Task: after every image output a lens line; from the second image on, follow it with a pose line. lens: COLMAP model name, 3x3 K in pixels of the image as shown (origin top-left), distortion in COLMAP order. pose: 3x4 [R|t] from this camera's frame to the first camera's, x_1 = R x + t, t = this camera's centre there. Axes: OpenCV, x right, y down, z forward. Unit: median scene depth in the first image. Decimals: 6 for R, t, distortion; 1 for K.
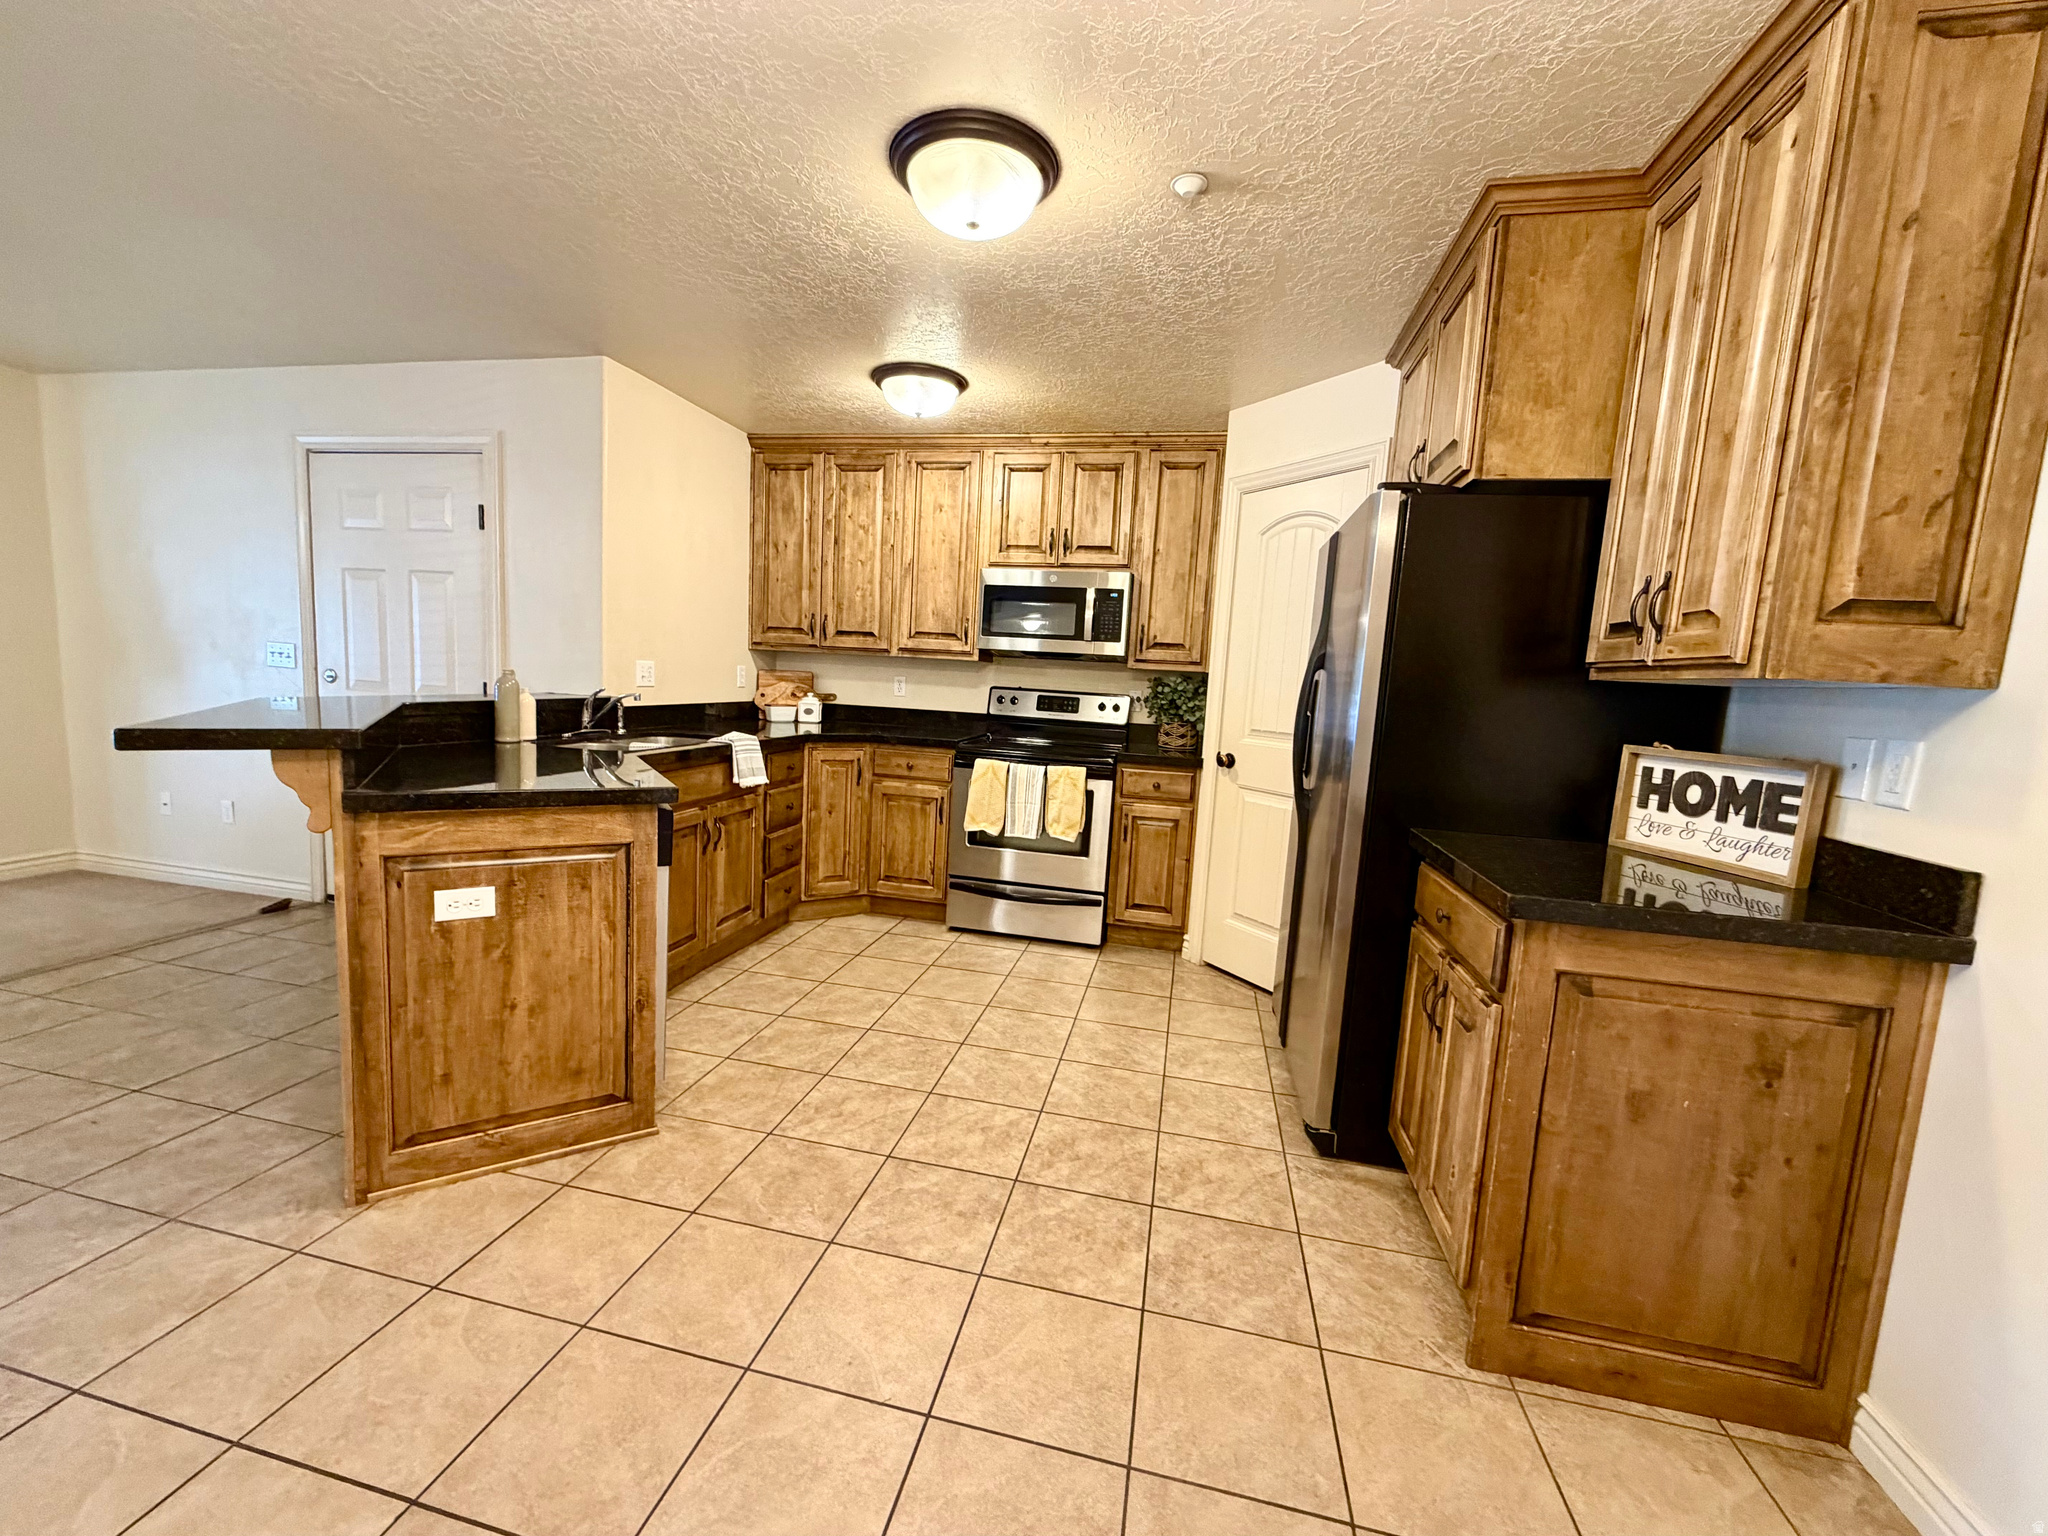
lens RADIAL K [[814.6, 0, 1017.2], [0, 814.6, 774.9], [0, 0, 1]] dist [-0.002124, 0.000344]
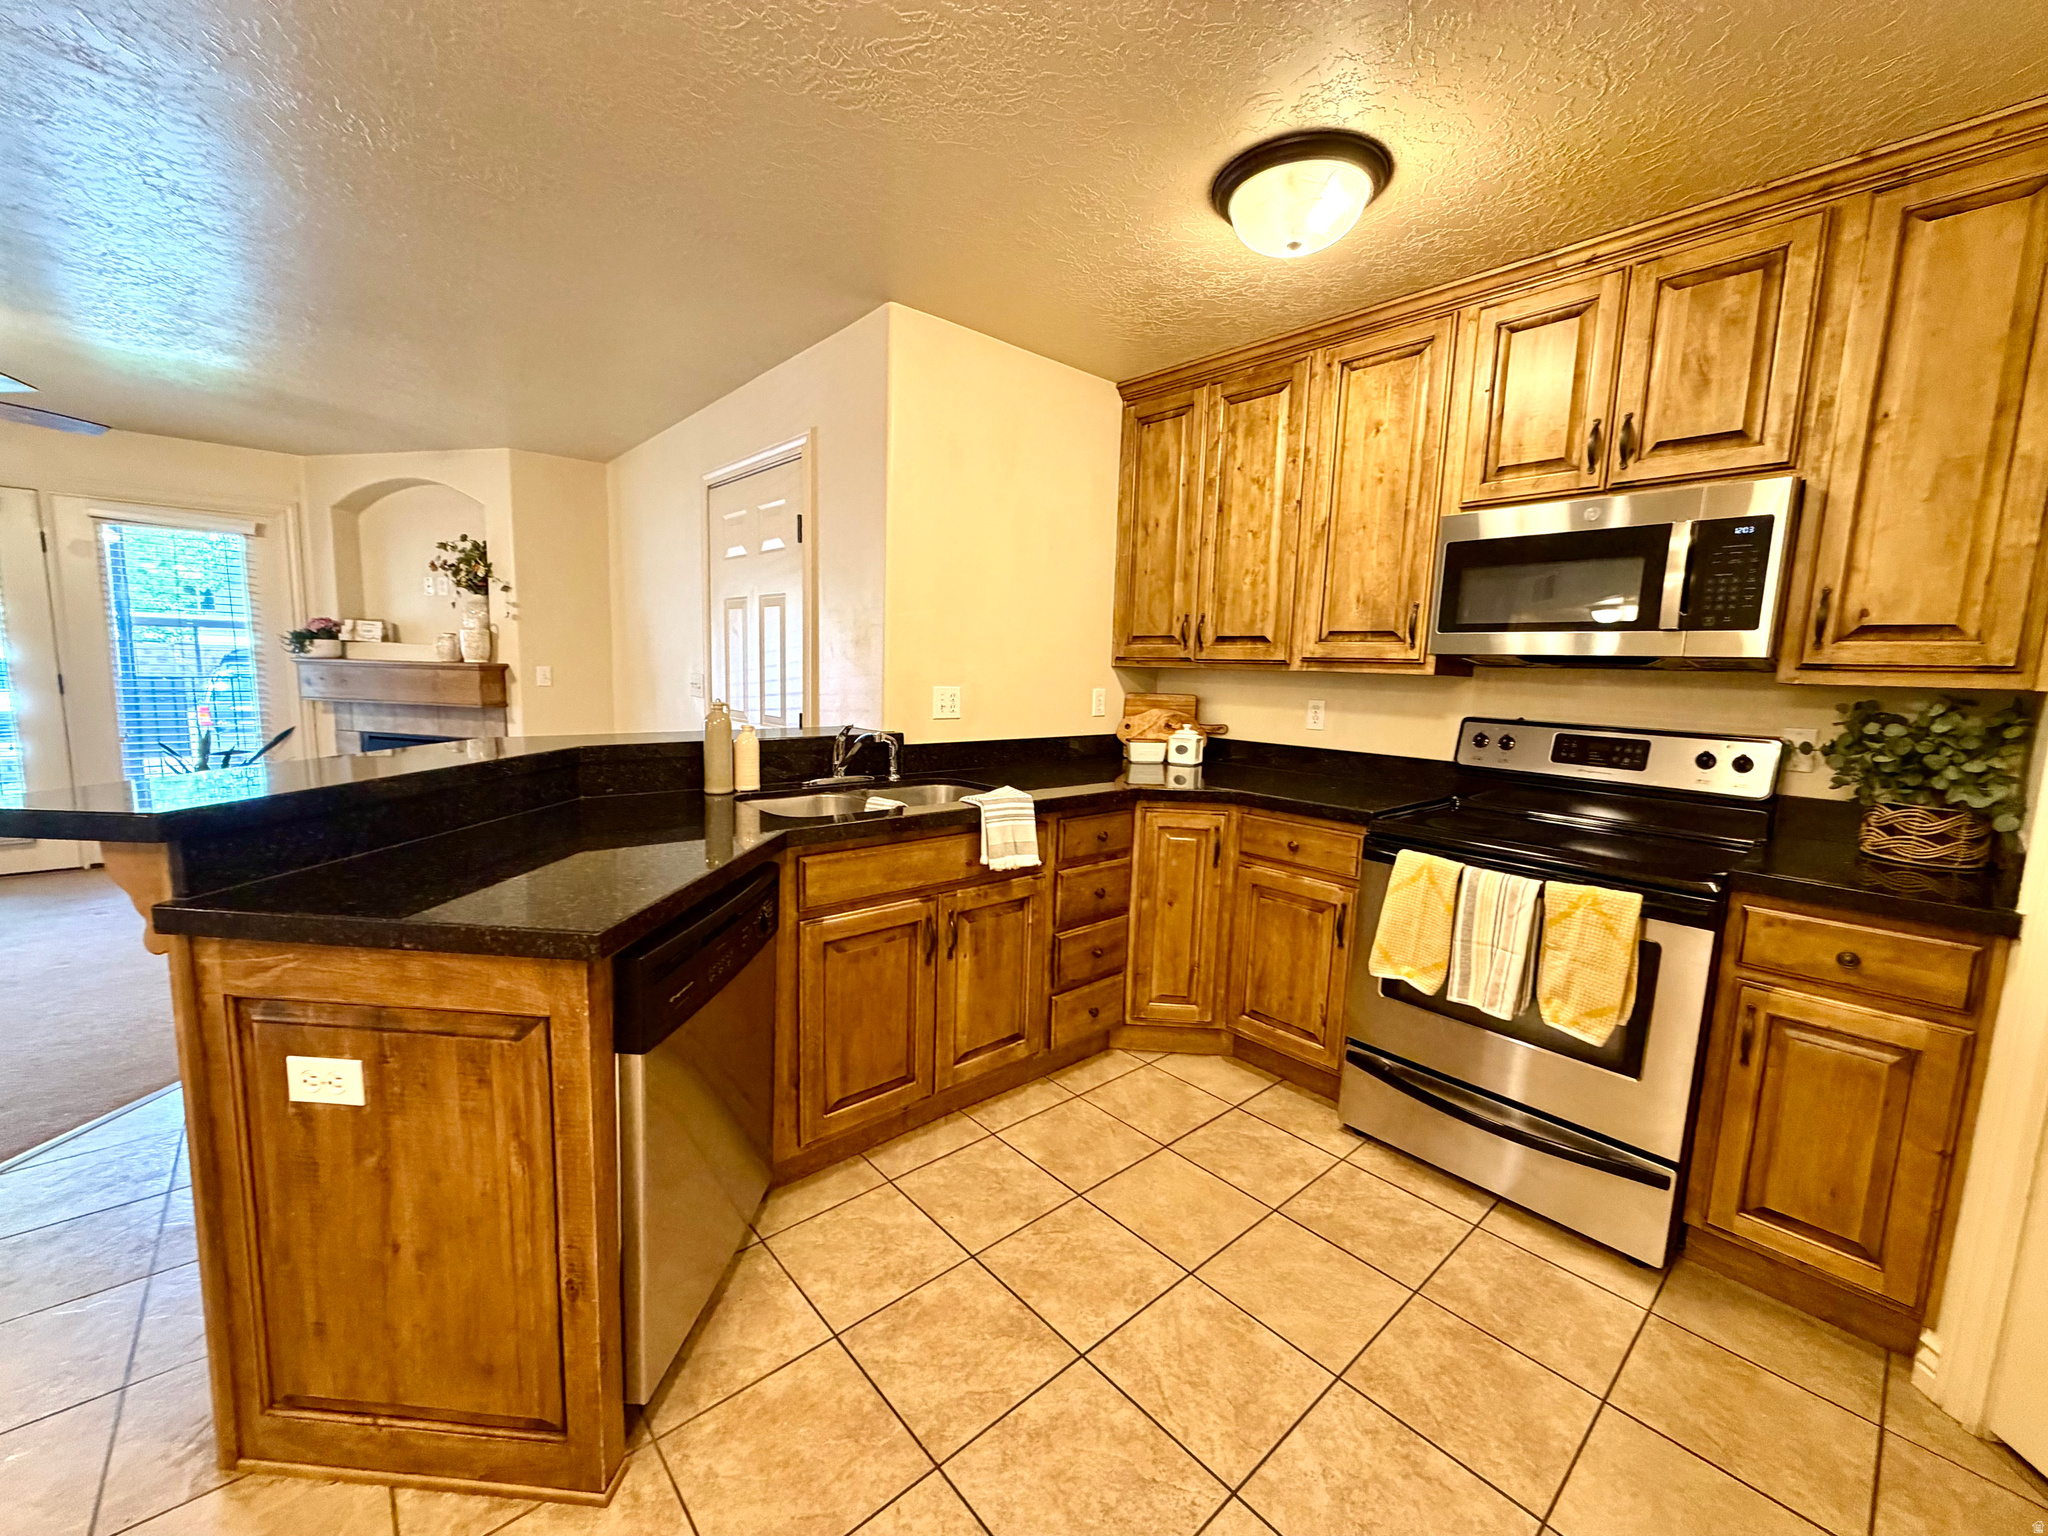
lens RADIAL K [[816.7, 0, 1015.9], [0, 816.7, 771.2], [0, 0, 1]] dist [0.000364, 0.000091]
pose [[0.805635, 0.045902, -0.590631, 0.065202], [-0.058215, 0.998302, -0.001822, -0.056352], [0.589545, 0.035852, 0.806940, 0.377516]]
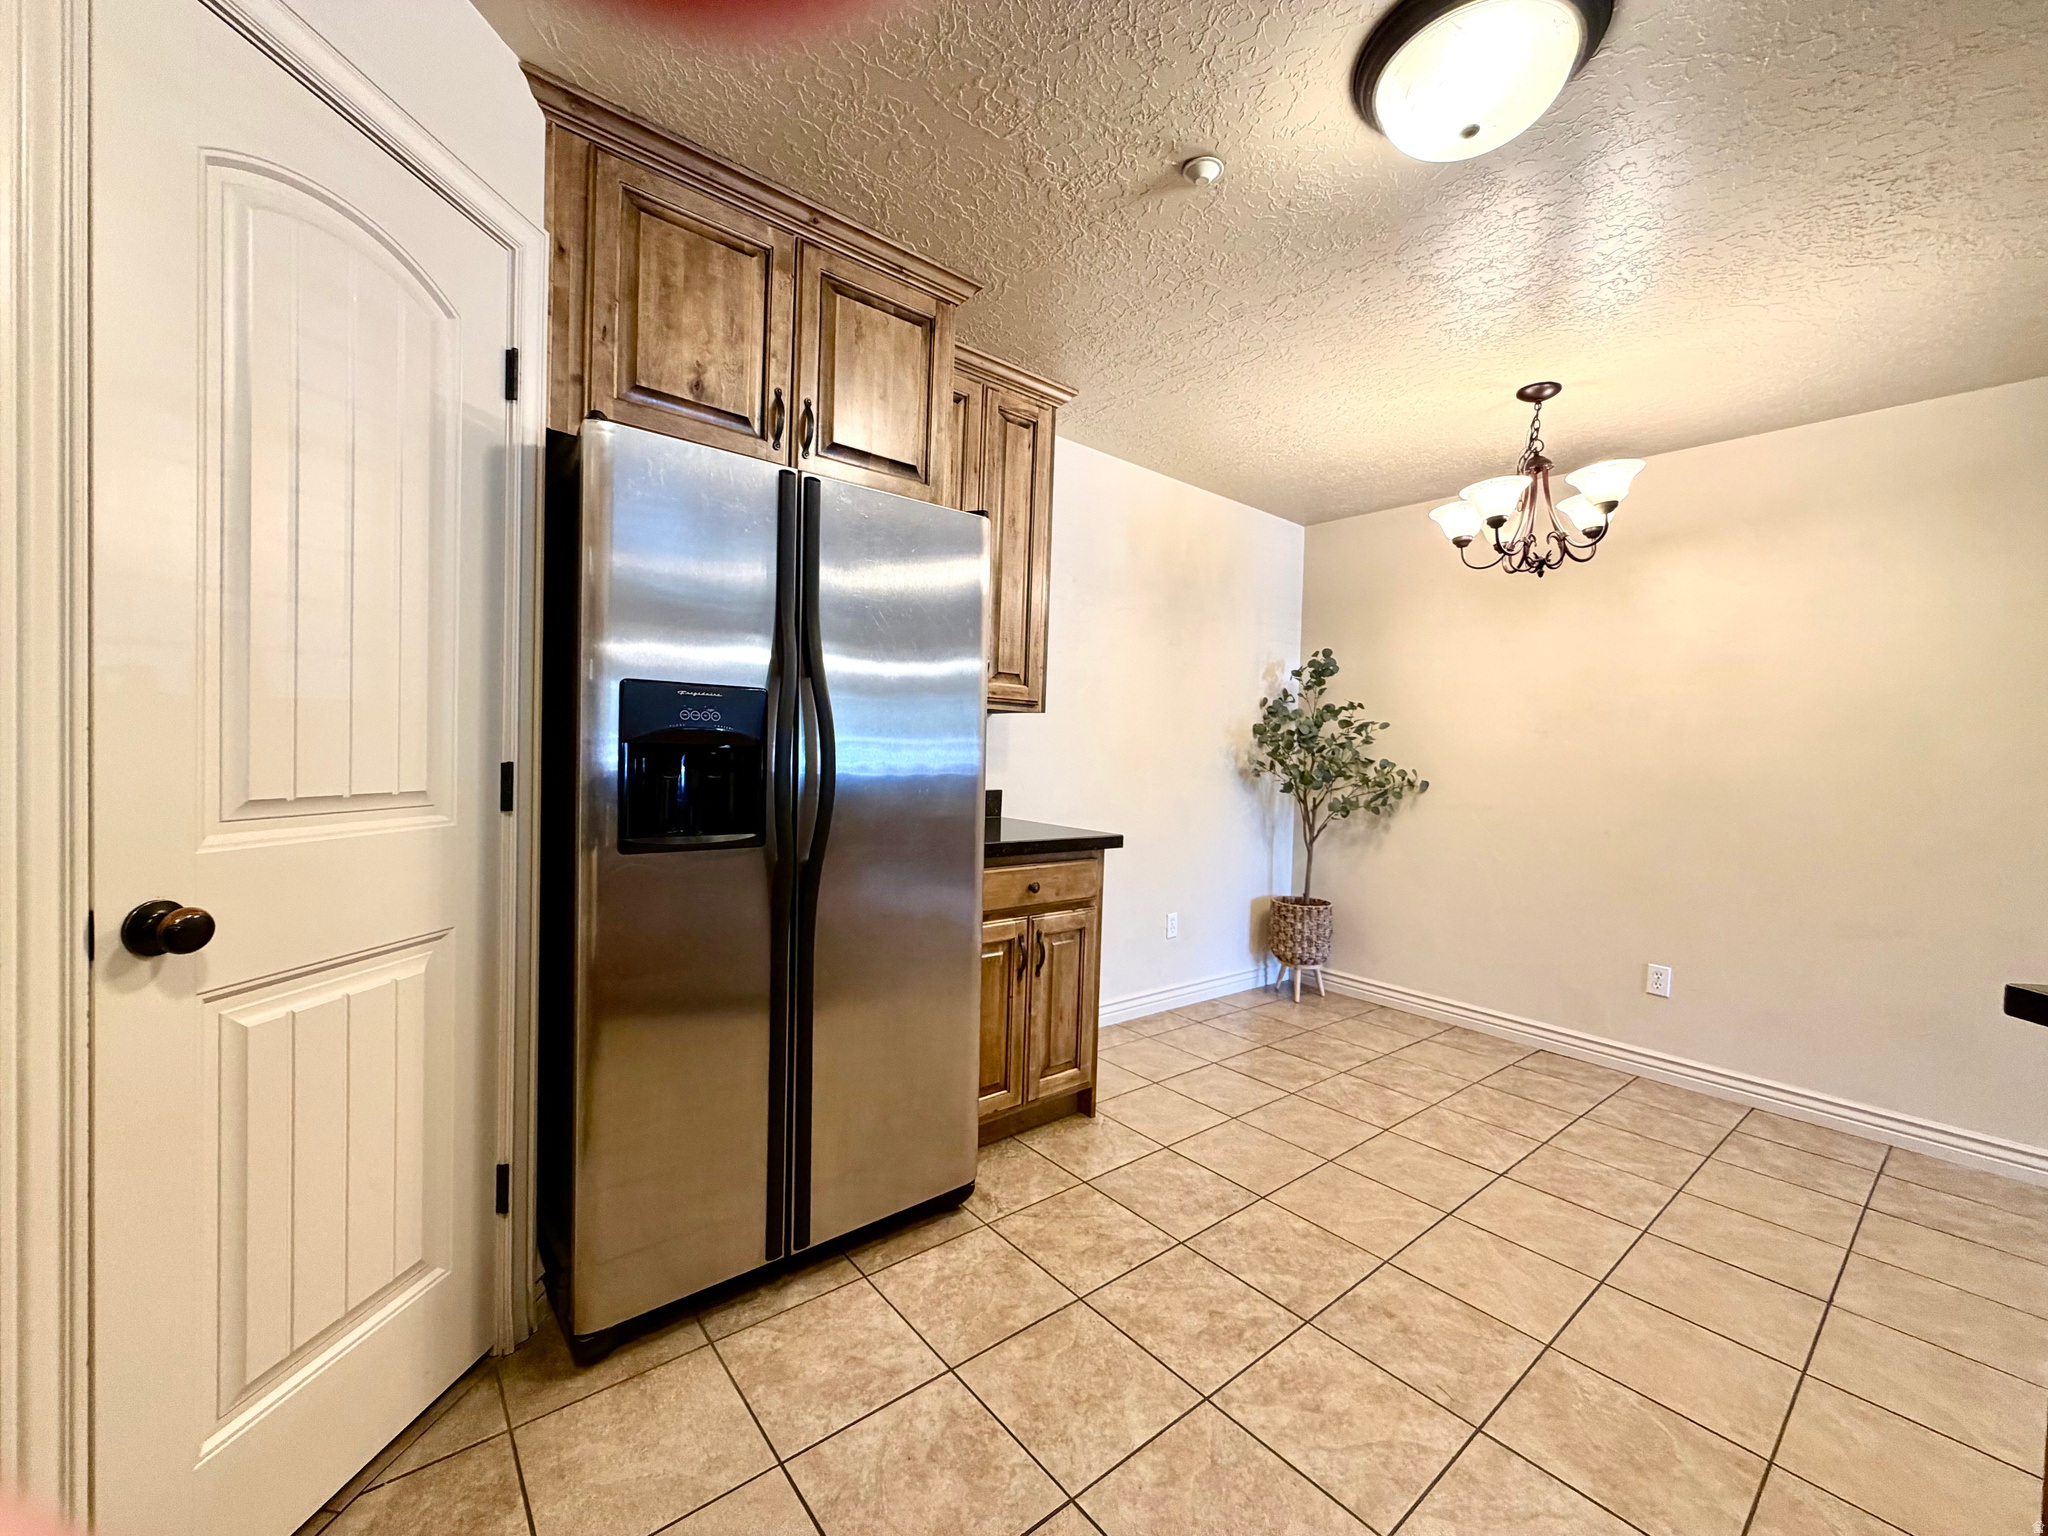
lens RADIAL K [[816.7, 0, 1015.9], [0, 816.7, 771.2], [0, 0, 1]] dist [0.000364, 0.000091]
pose [[-0.780077, -0.098661, 0.617856, -0.121996], [-0.001576, 0.987796, 0.155744, -0.103325], [-0.625681, 0.120518, -0.770713, 0.930661]]
